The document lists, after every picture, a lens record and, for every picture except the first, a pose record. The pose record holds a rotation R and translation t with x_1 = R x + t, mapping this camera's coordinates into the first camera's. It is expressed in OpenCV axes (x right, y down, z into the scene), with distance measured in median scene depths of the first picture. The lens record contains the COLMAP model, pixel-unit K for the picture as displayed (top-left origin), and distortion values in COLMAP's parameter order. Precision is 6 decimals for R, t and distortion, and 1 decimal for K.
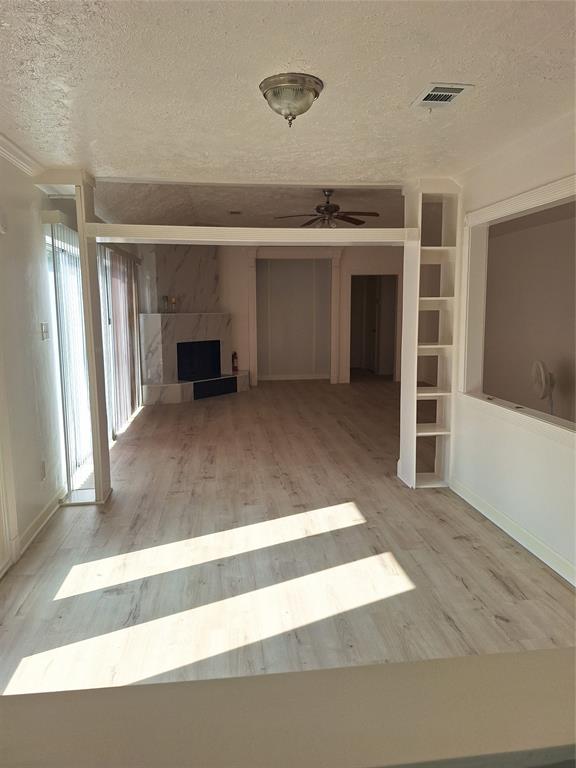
lens RADIAL K [[530.9, 0, 289.4], [0, 530.9, 382.9], [0, 0, 1]] dist [0.005275, 0.000365]
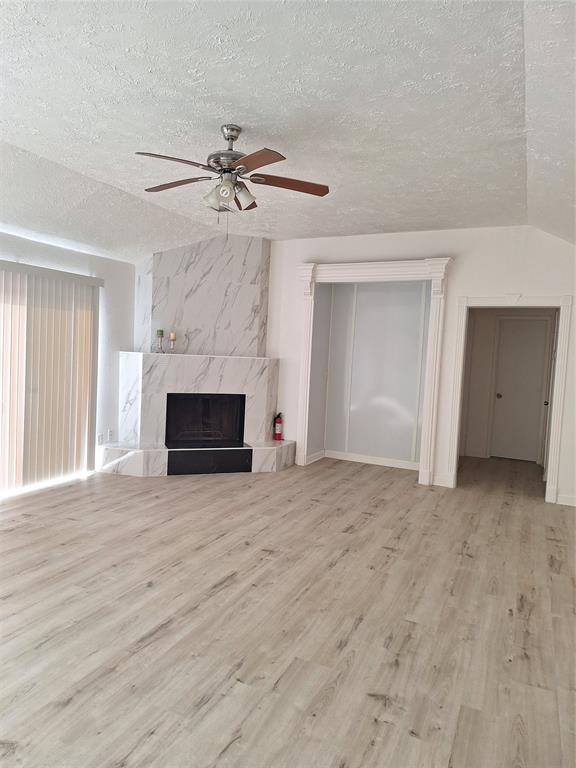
lens RADIAL K [[530.9, 0, 287.4], [0, 530.9, 384.9], [0, 0, 1]] dist [0.005275, 0.000365]
pose [[0.849949, 0.071097, -0.522047, 0.303397], [-0.119699, 0.991000, -0.059919, -0.060521], [0.513088, 0.113416, 0.850810, 0.442777]]
